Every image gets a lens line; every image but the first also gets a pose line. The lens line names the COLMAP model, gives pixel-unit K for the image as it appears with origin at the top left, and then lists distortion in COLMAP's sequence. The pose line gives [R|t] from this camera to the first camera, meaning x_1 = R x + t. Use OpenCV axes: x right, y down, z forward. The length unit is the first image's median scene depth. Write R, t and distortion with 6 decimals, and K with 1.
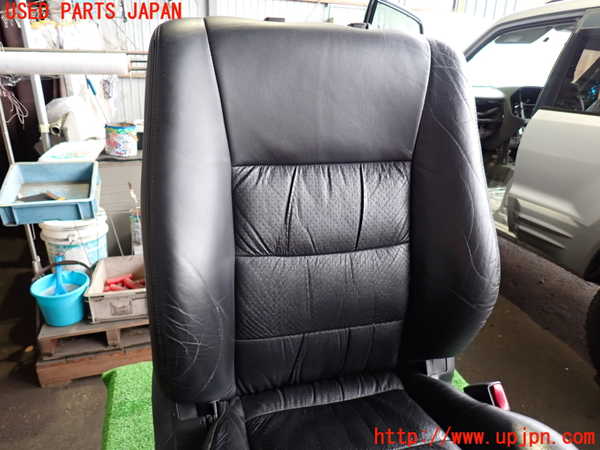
lens RADIAL K [[441.2, 0, 300.0], [0, 441.2, 225.0], [0, 0, 1]] dist [-0.006815, -0.002187]
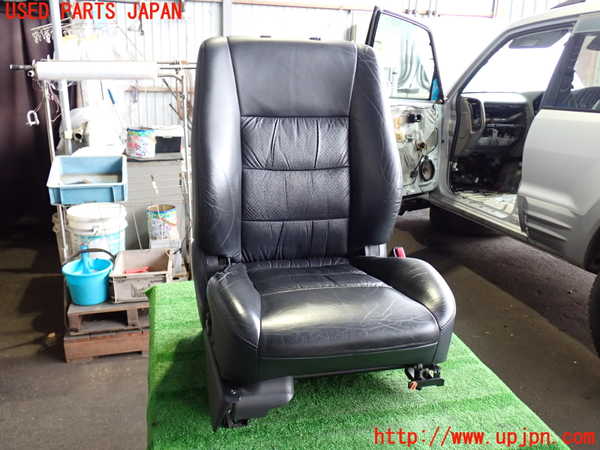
lens RADIAL K [[557.6, 0, 300.0], [0, 557.6, 225.0], [0, 0, 1]] dist [-0.002238, -0.012606]
pose [[0.998403, -0.001979, -0.056464, 0.064589], [-0.003273, 0.995682, -0.092772, 0.156459], [0.056403, 0.092809, 0.994085, -0.362625]]
